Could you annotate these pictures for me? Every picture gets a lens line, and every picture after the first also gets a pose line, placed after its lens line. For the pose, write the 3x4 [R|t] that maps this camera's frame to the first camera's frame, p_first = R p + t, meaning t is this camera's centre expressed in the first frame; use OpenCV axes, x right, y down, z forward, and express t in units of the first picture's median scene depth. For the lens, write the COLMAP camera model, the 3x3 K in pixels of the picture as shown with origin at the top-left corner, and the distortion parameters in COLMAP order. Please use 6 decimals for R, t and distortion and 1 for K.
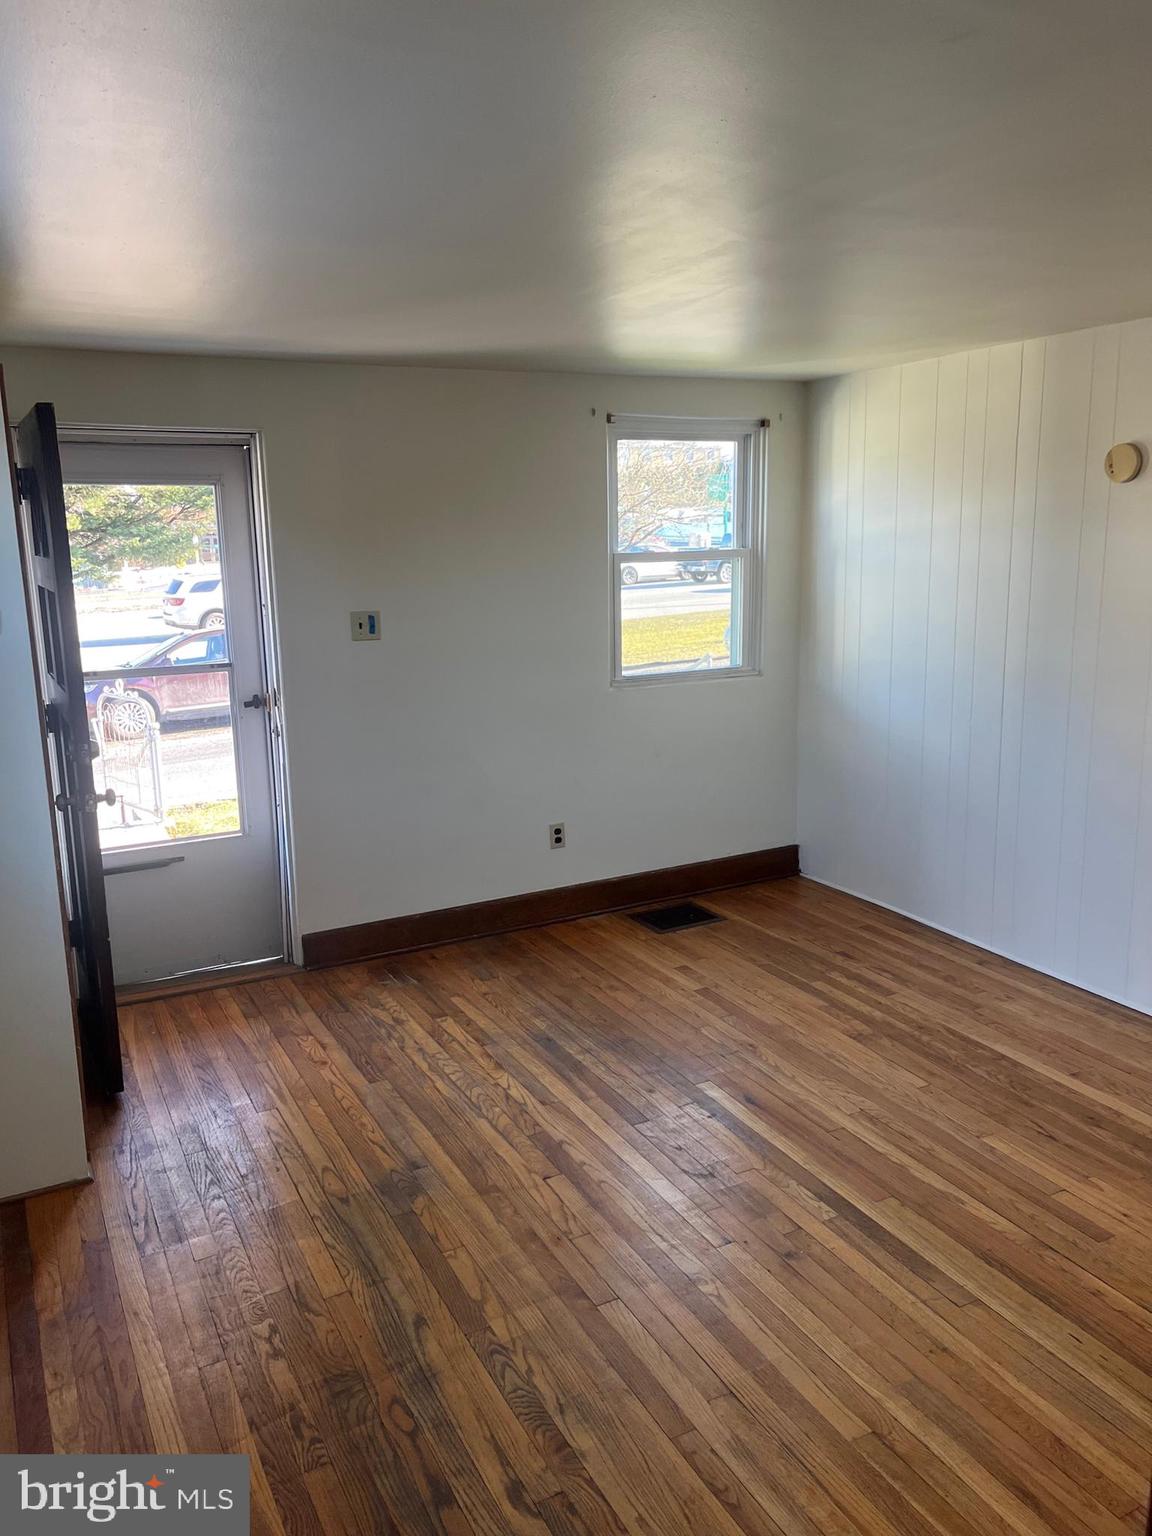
lens RADIAL K [[1160.4, 0, 580.1], [0, 1160.4, 763.5], [0, 0, 1]] dist [0.069537, -0.091610]
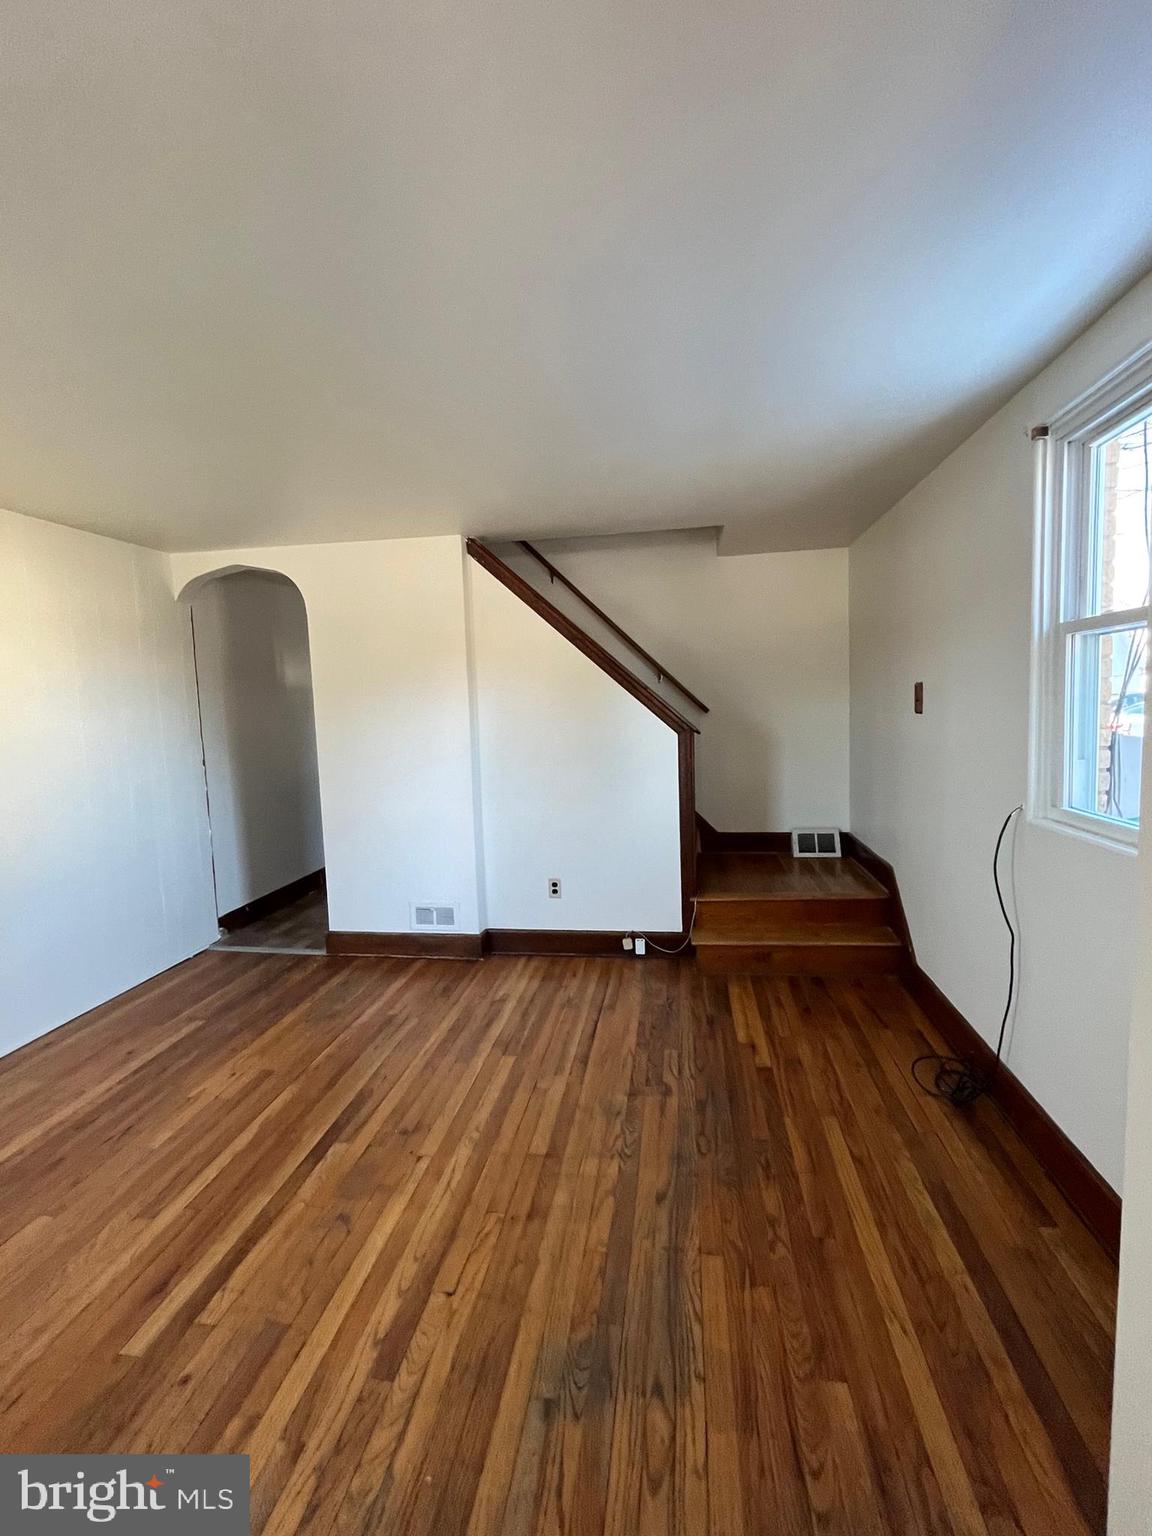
lens RADIAL K [[682.5, 0, 576.4], [0, 682.5, 764.5], [0, 0, 1]] dist [-0.001711, -0.001256]
pose [[-0.804075, -0.004964, 0.594507, -0.347590], [0.170575, 0.955998, 0.238687, -0.118911], [-0.569532, 0.293330, -0.767848, 1.024929]]
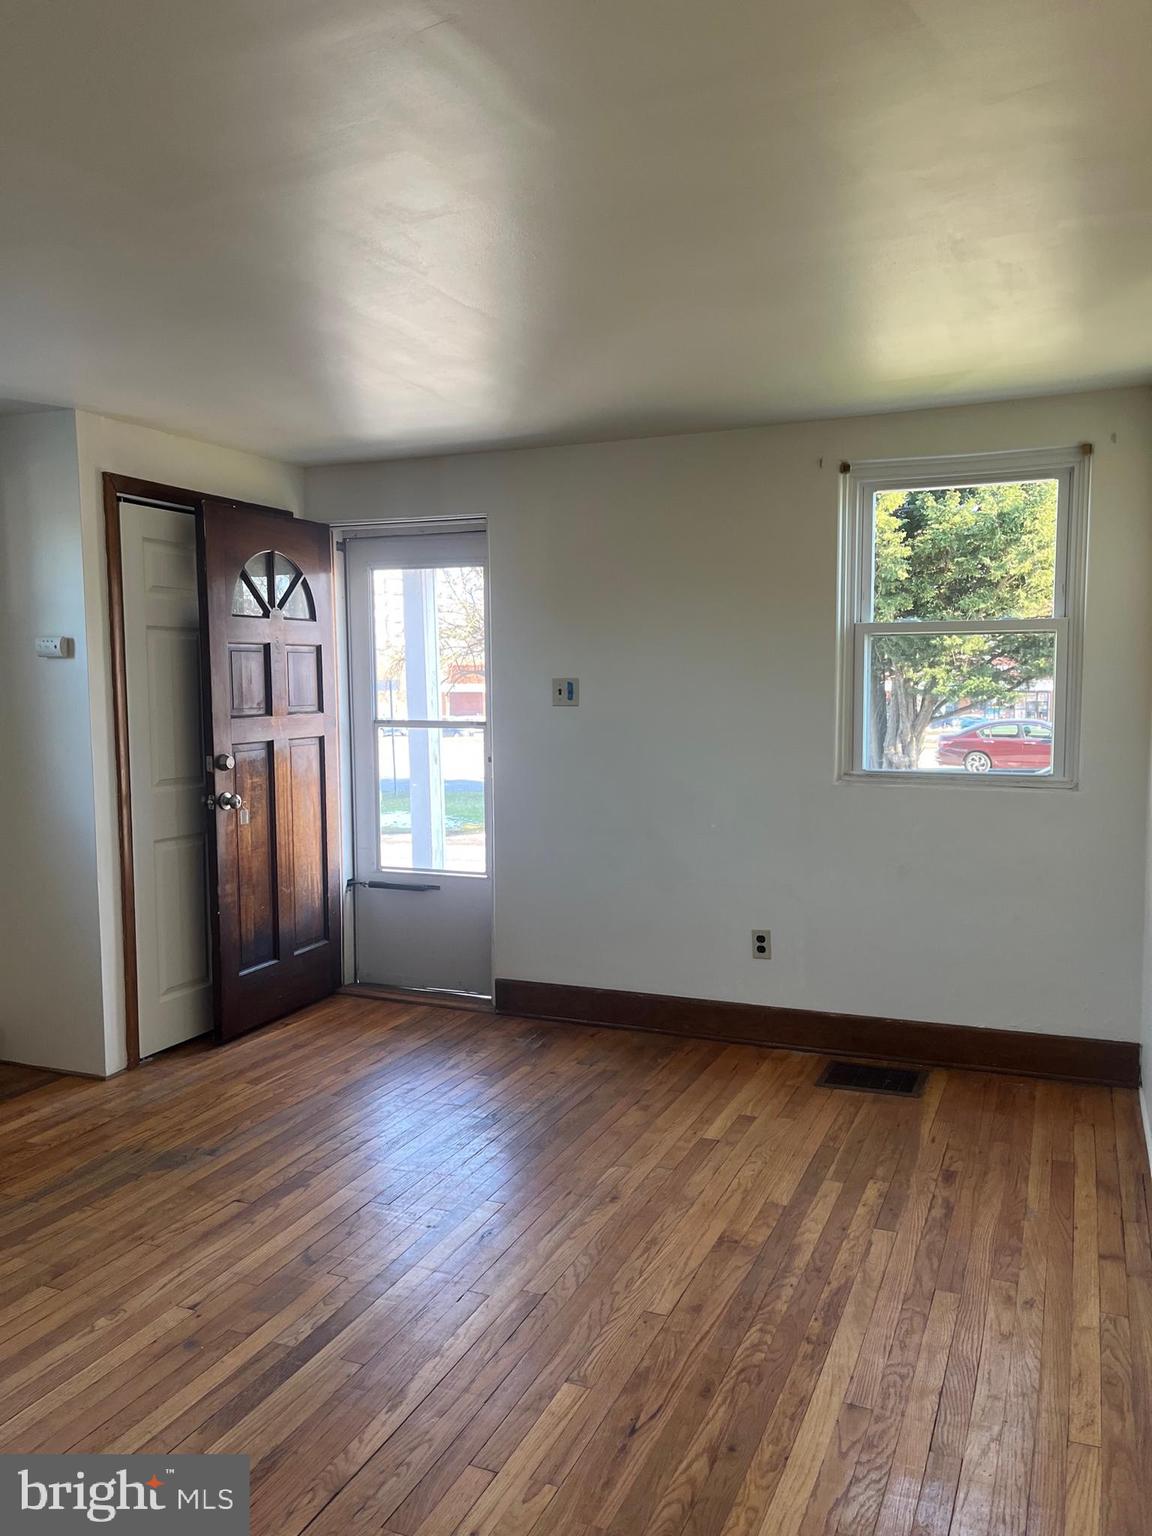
lens RADIAL K [[1160.4, 0, 587.1], [0, 1160.4, 776.4], [0, 0, 1]] dist [0.069537, -0.091610]
pose [[0.639184, 0.080816, -0.764796, 0.756717], [-0.160238, 0.986633, -0.029663, -0.020422], [0.752175, 0.141510, 0.643590, 0.438623]]
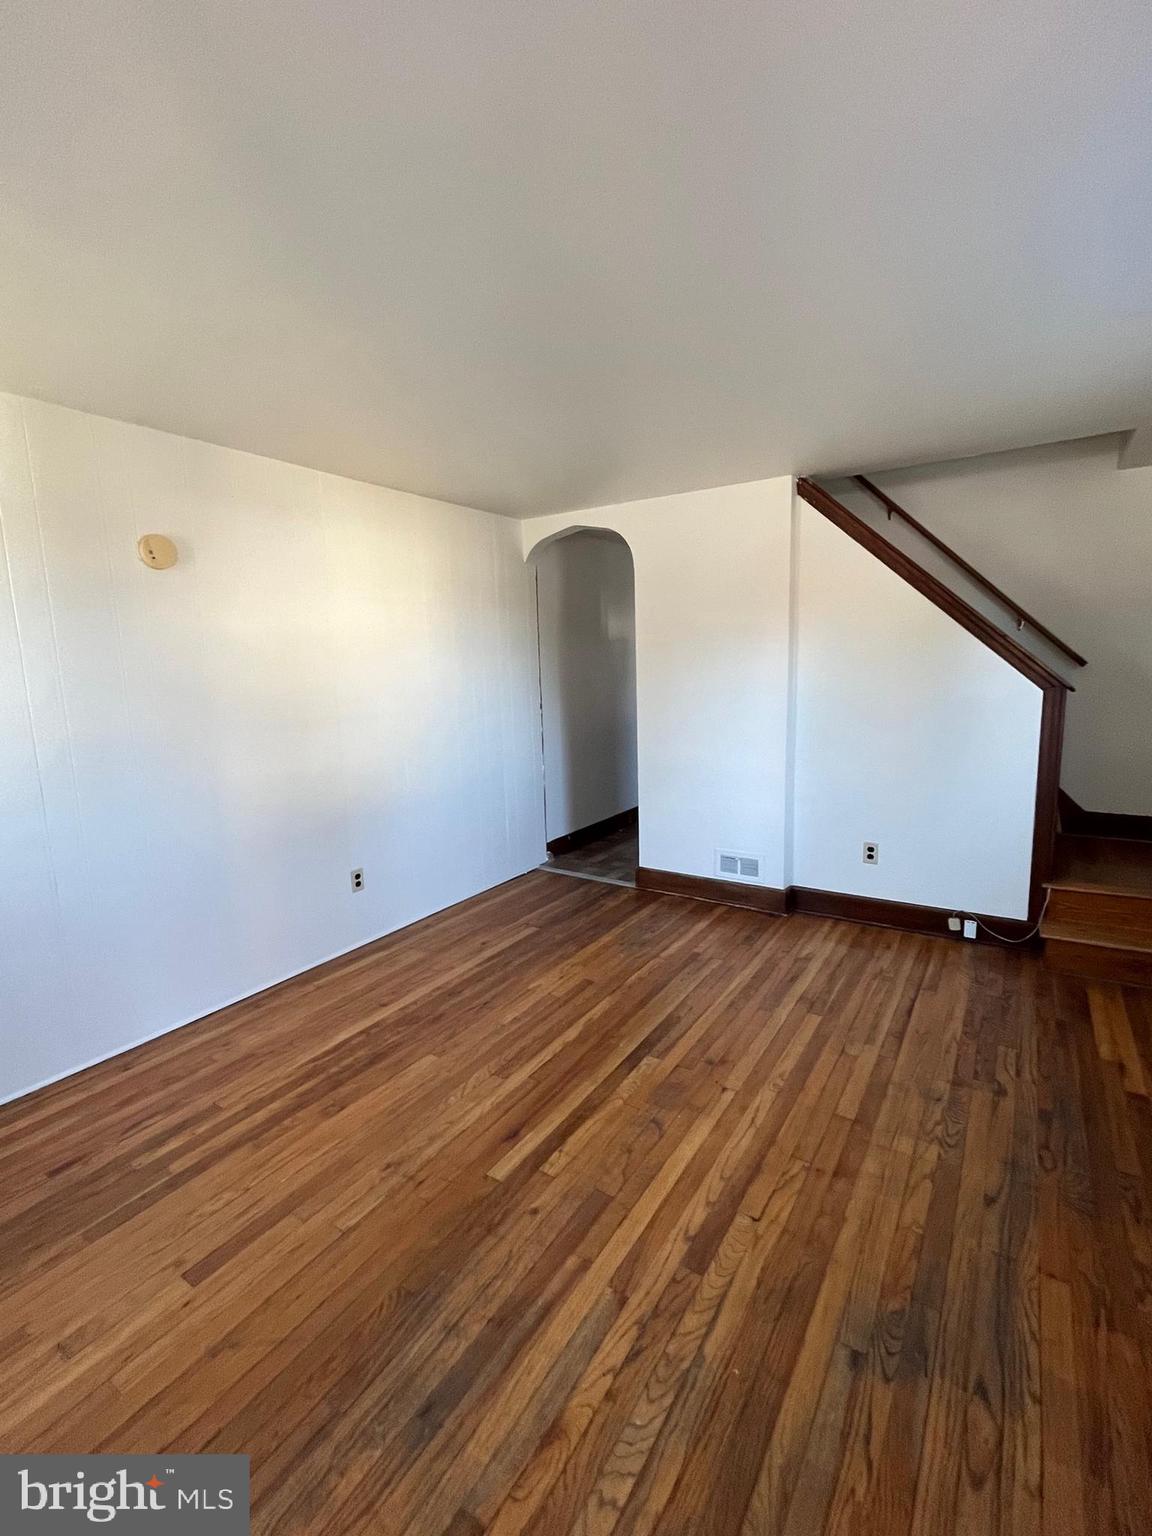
lens RADIAL K [[682.5, 0, 573.6], [0, 682.5, 764.7], [0, 0, 1]] dist [-0.001711, -0.001256]
pose [[-0.482079, -0.092680, 0.871212, -0.336727], [0.216138, 0.951075, 0.220774, -0.122708], [-0.849049, 0.294733, -0.438462, 1.049972]]
